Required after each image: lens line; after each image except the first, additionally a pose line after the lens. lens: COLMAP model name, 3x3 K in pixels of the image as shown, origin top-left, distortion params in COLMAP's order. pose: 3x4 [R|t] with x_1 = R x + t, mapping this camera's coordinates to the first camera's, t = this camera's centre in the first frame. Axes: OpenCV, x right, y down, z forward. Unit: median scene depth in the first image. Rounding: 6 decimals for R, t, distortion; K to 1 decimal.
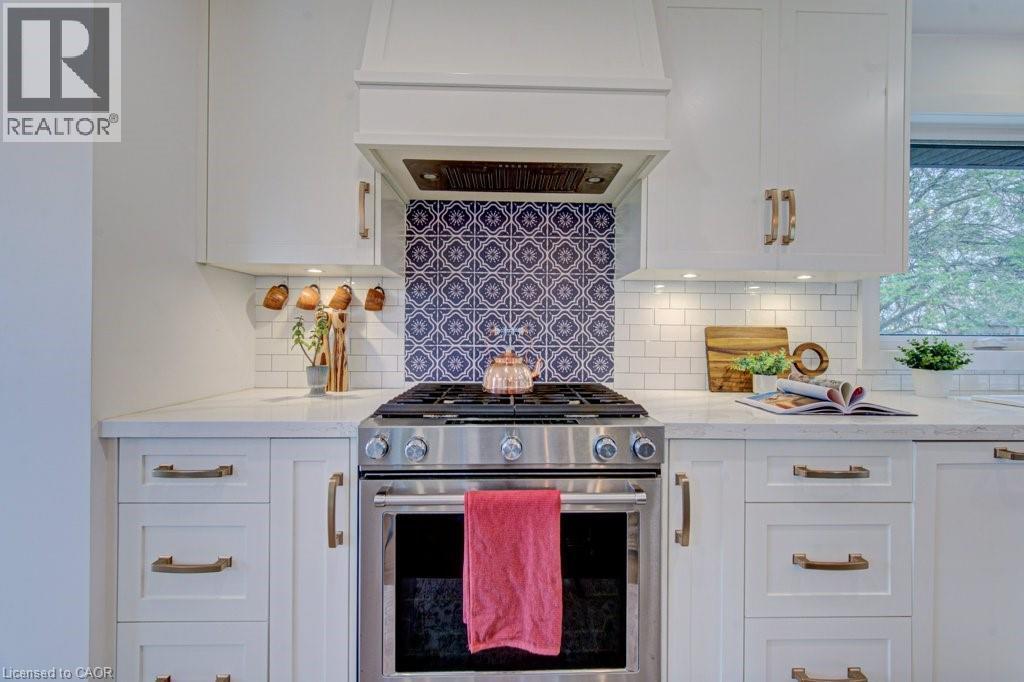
lens RADIAL K [[414.6, 0, 517.8], [0, 414.6, 333.5], [0, 0, 1]] dist [-0.006380, 0.000080]
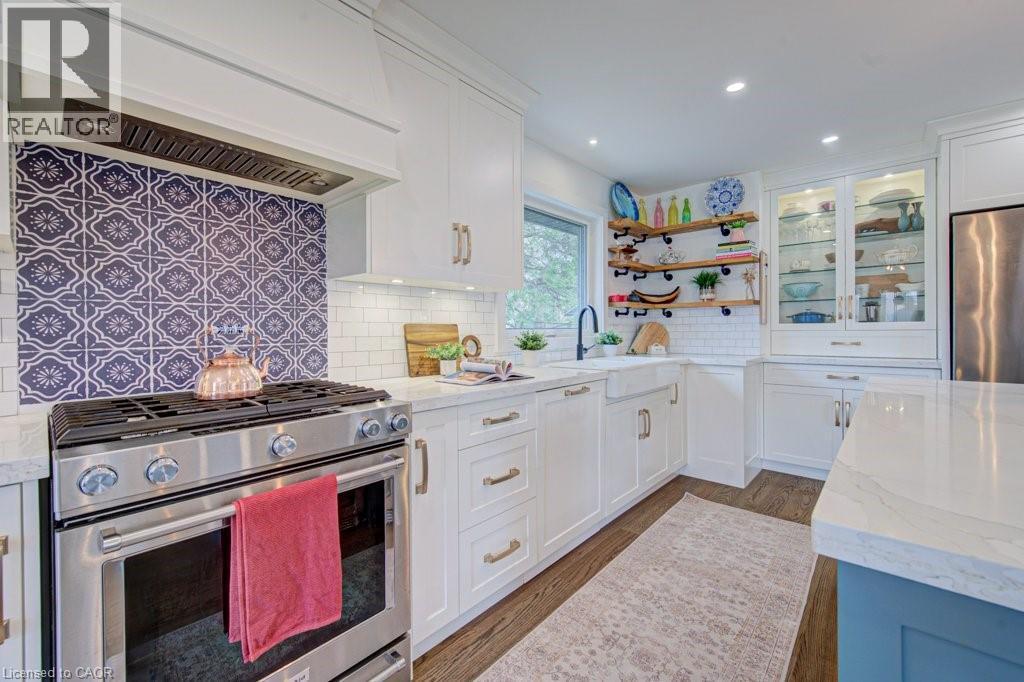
lens RADIAL K [[414.6, 0, 516.1], [0, 414.6, 332.7], [0, 0, 1]] dist [-0.006380, 0.000080]
pose [[0.682491, -0.017703, 0.730679, -0.208700], [0.011930, 0.999843, 0.013080, -0.002320], [-0.730797, -0.000210, 0.682595, -0.060305]]
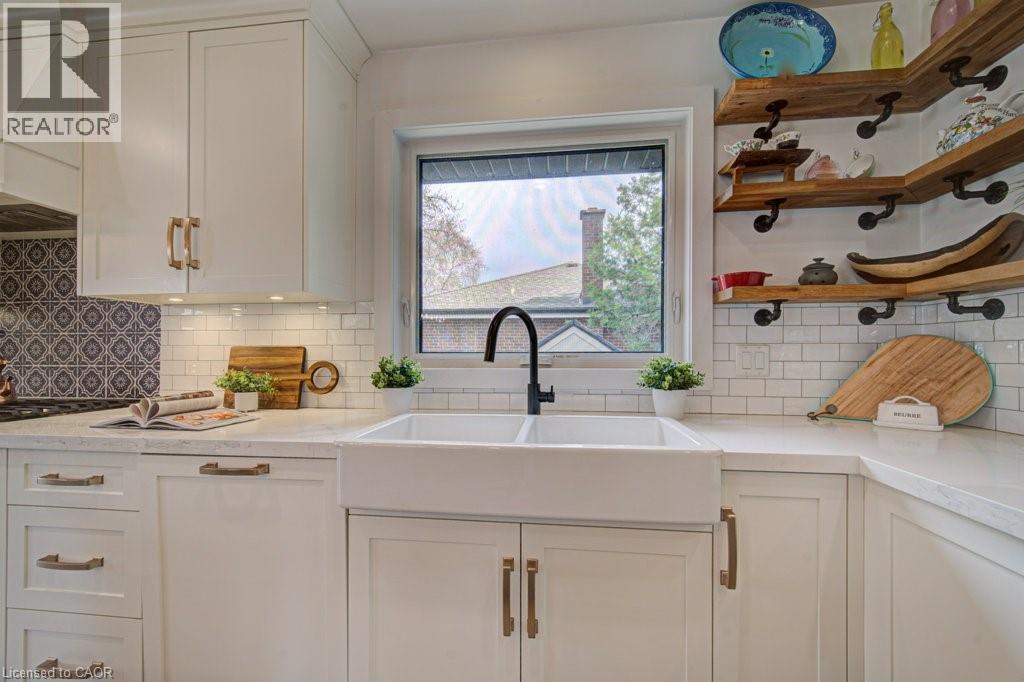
lens RADIAL K [[426.4, 0, 513.2], [0, 426.4, 350.7], [0, 0, 1]] dist [0.006205, -0.002107]
pose [[0.989534, -0.009123, -0.144009, 1.333730], [0.007593, 0.999909, -0.011166, 0.011049], [0.144098, 0.009956, 0.989513, 0.025250]]
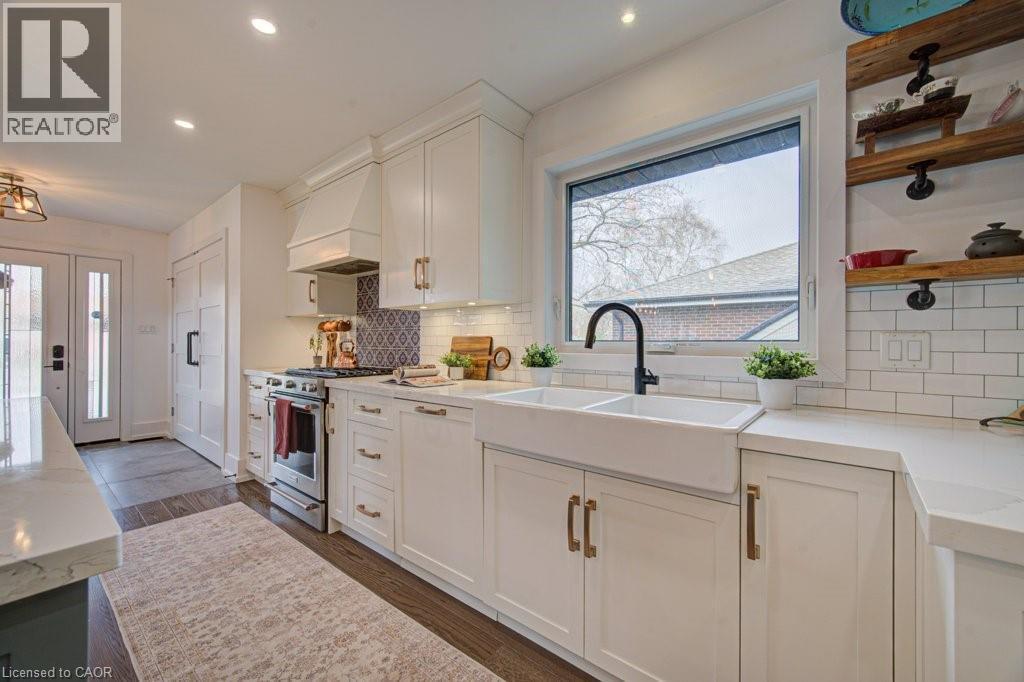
lens RADIAL K [[410.2, 0, 512.2], [0, 410.2, 339.1], [0, 0, 1]] dist [0.007175, 0.000040]
pose [[0.758814, -0.009649, -0.651236, 1.670702], [0.003276, 0.999934, -0.010999, 0.010703], [0.651299, 0.006213, 0.758795, -0.048996]]
